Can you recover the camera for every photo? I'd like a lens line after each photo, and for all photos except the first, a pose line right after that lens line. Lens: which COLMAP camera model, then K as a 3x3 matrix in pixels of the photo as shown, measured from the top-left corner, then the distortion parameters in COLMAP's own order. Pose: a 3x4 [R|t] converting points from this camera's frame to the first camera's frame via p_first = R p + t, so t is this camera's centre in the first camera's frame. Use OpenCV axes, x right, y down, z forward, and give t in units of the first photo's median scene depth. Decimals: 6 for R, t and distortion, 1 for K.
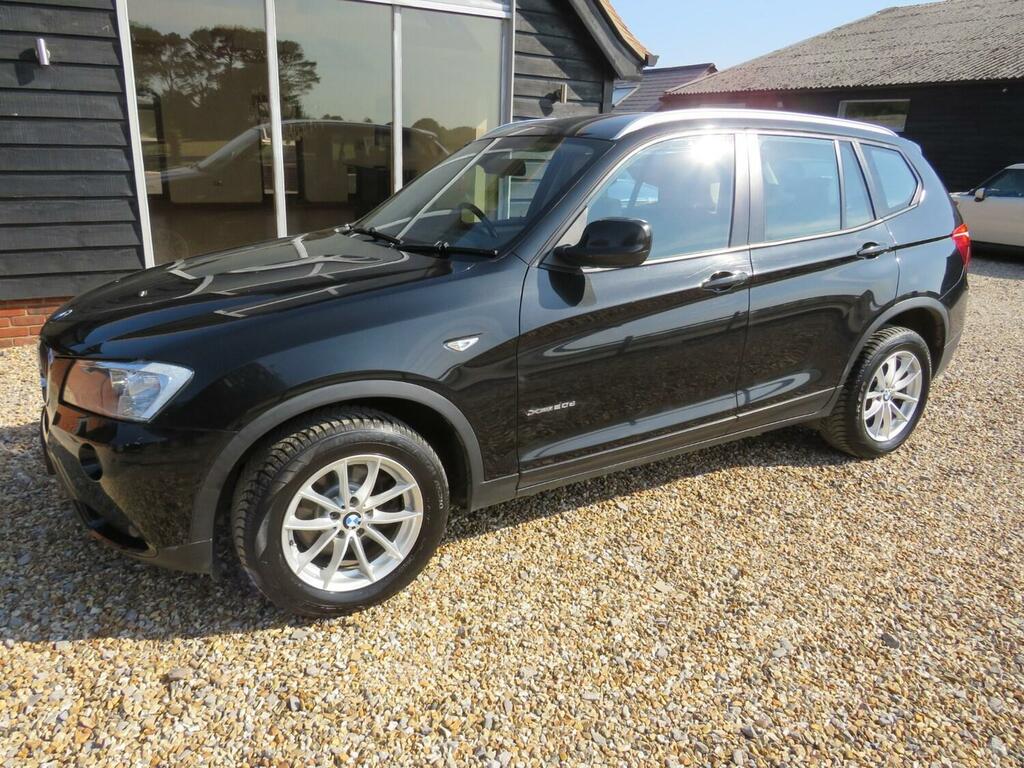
lens RADIAL K [[731.4, 0, 516.9], [0, 731.4, 386.1], [0, 0, 1]] dist [-0.027723, 0.005400]
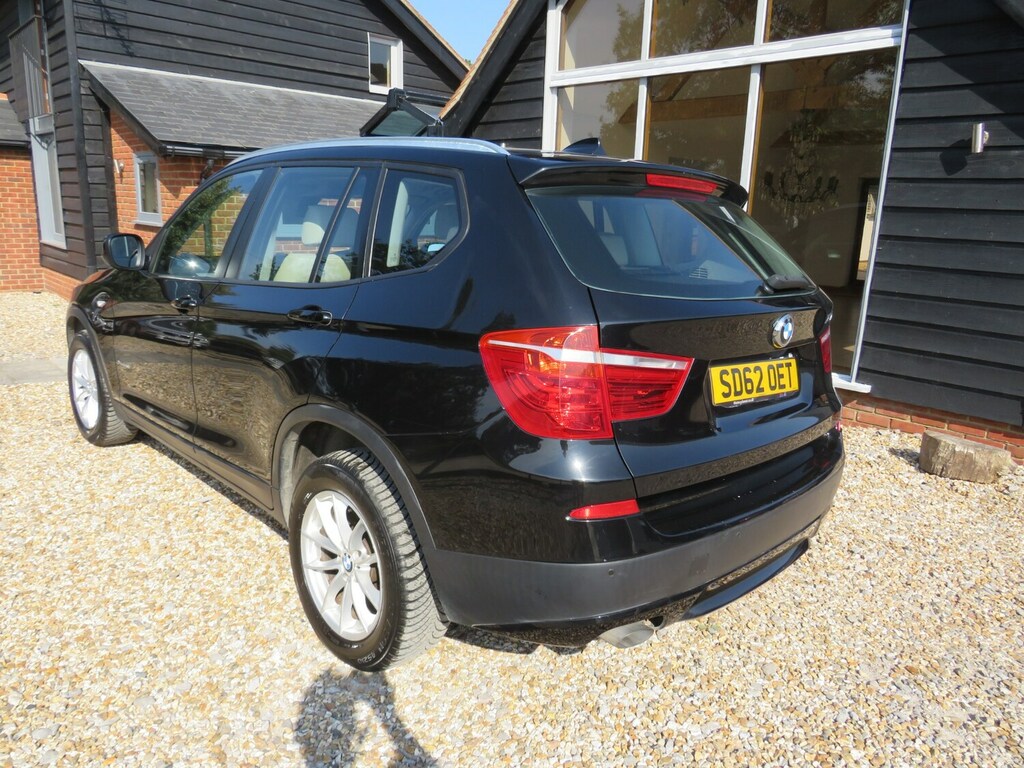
lens RADIAL K [[719.4, 0, 490.7], [0, 719.4, 382.8], [0, 0, 1]] dist [-0.017869, -0.001336]
pose [[0.224270, 0.204627, -0.952802, 1.527307], [-0.334257, 0.934549, 0.122029, -0.343115], [0.915410, 0.291113, 0.277989, 1.263669]]
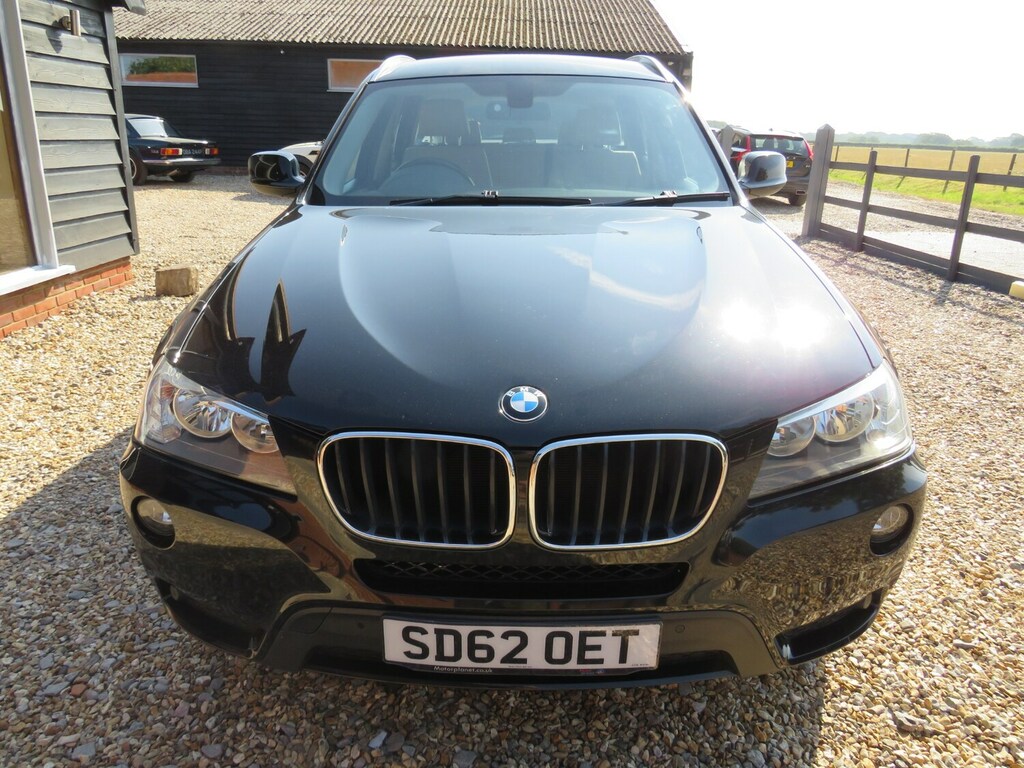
lens RADIAL K [[703.2, 0, 512.0], [0, 703.2, 384.0], [0, 0, 1]] dist [-0.029696, -0.001948]
pose [[0.499569, -0.308147, 0.809614, -0.996111], [0.255751, 0.945399, 0.202018, -0.206342], [-0.827660, 0.106138, 0.551102, 0.717446]]
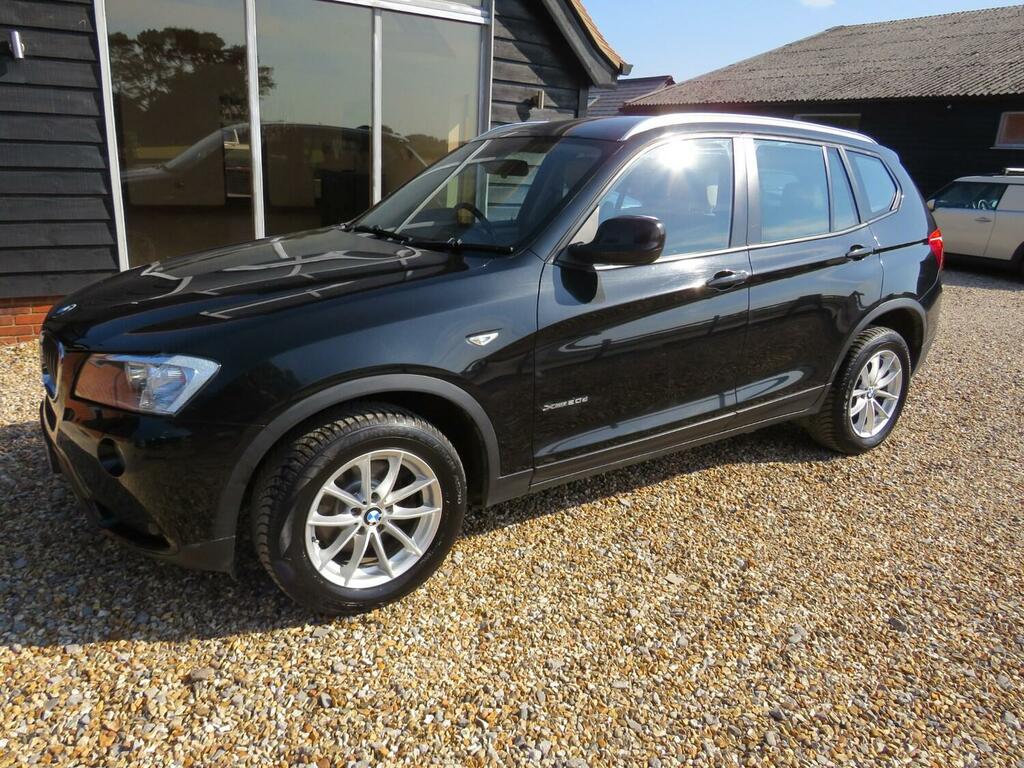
lens RADIAL K [[731.0, 0, 516.8], [0, 731.0, 385.0], [0, 0, 1]] dist [-0.033649, 0.012018]
pose [[0.998084, -0.002817, 0.061802, -0.081654], [0.003575, 0.999920, -0.012156, 0.016712], [-0.061762, 0.012354, 0.998014, -0.003406]]
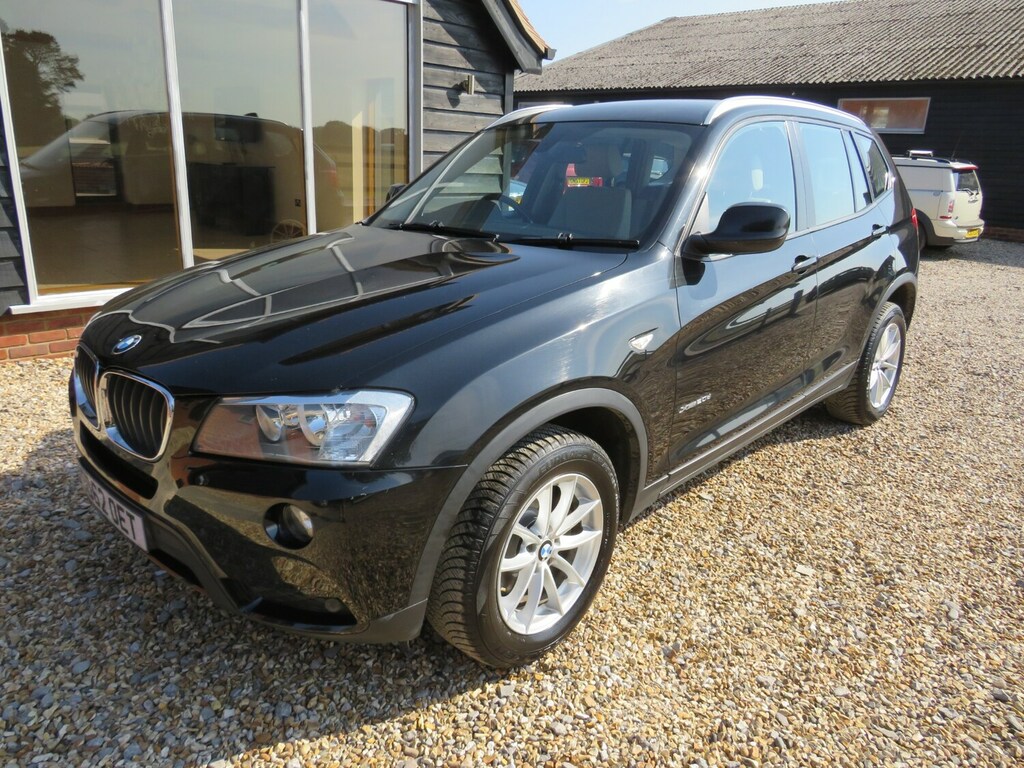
lens RADIAL K [[726.2, 0, 519.6], [0, 726.2, 386.7], [0, 0, 1]] dist [-0.039834, 0.021360]
pose [[0.958970, -0.086766, 0.269905, -0.424458], [0.085605, 0.996199, 0.016092, -0.026132], [-0.270275, 0.007674, 0.962753, 0.148383]]
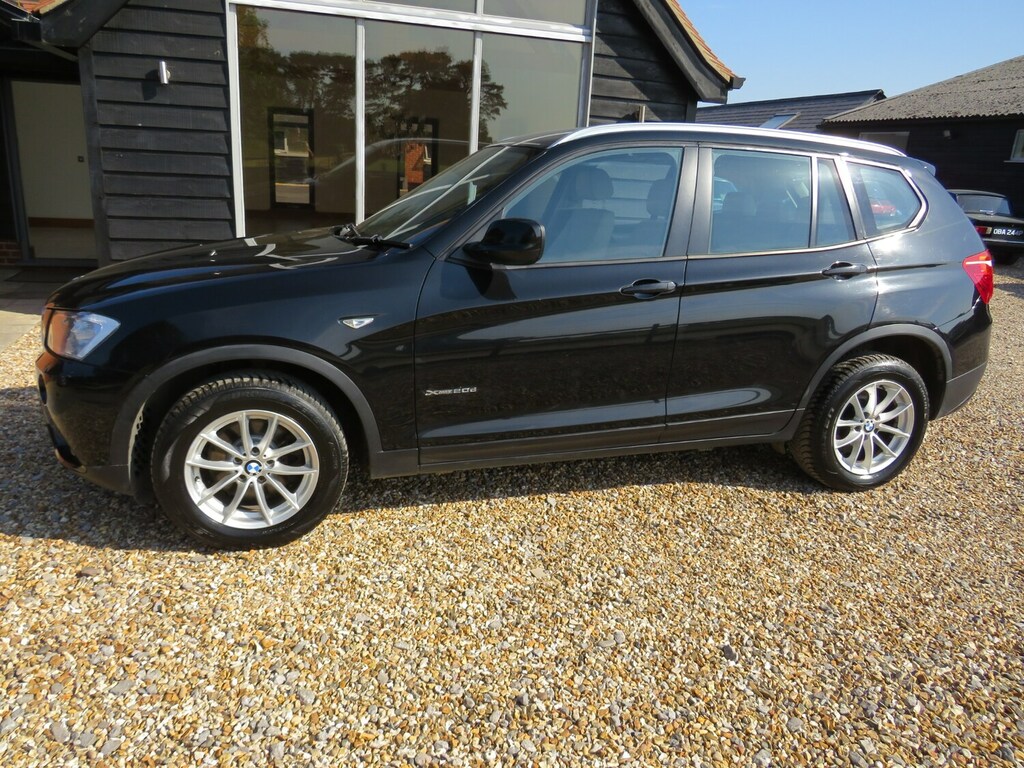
lens RADIAL K [[735.9, 0, 512.0], [0, 735.9, 384.0], [0, 0, 1]] dist [-0.023906, 0.004844]
pose [[0.971485, 0.088389, -0.220011, 0.370394], [-0.096469, 0.994990, -0.026233, 0.039025], [0.216590, 0.046709, 0.975145, -0.042845]]
